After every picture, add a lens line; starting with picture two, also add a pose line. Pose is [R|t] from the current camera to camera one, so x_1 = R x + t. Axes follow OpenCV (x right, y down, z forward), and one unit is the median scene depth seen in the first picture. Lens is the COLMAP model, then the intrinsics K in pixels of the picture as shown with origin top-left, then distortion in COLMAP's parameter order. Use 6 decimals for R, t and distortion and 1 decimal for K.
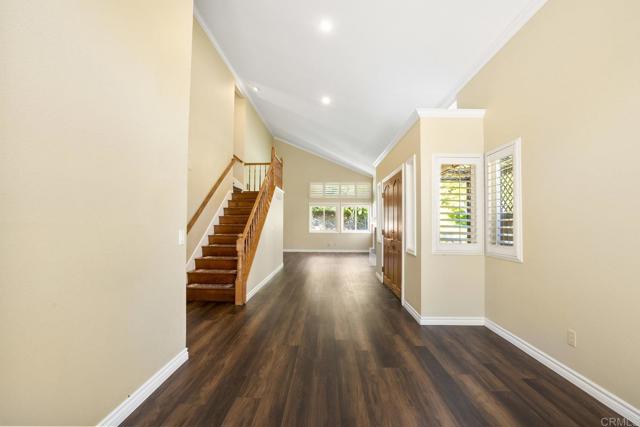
lens RADIAL K [[284.4, 0, 319.4], [0, 284.4, 217.0], [0, 0, 1]] dist [-0.036724, 0.011503]
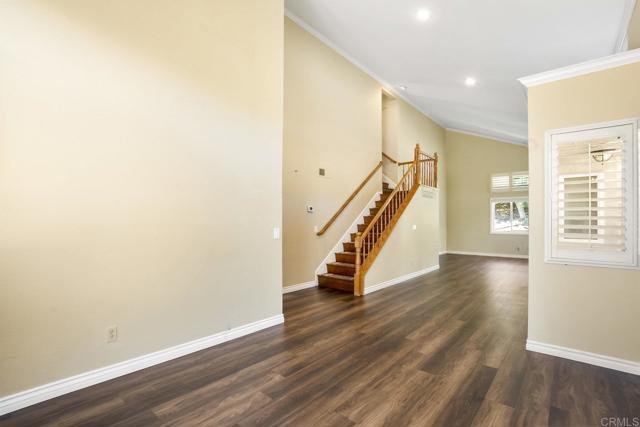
lens RADIAL K [[295.2, 0, 316.8], [0, 295.2, 218.4], [0, 0, 1]] dist [-0.021612, 0.000409]
pose [[0.778242, -0.012053, -0.627849, 0.328299], [0.017225, 0.999849, 0.002157, -0.000932], [0.627728, -0.012494, 0.778332, -0.006607]]
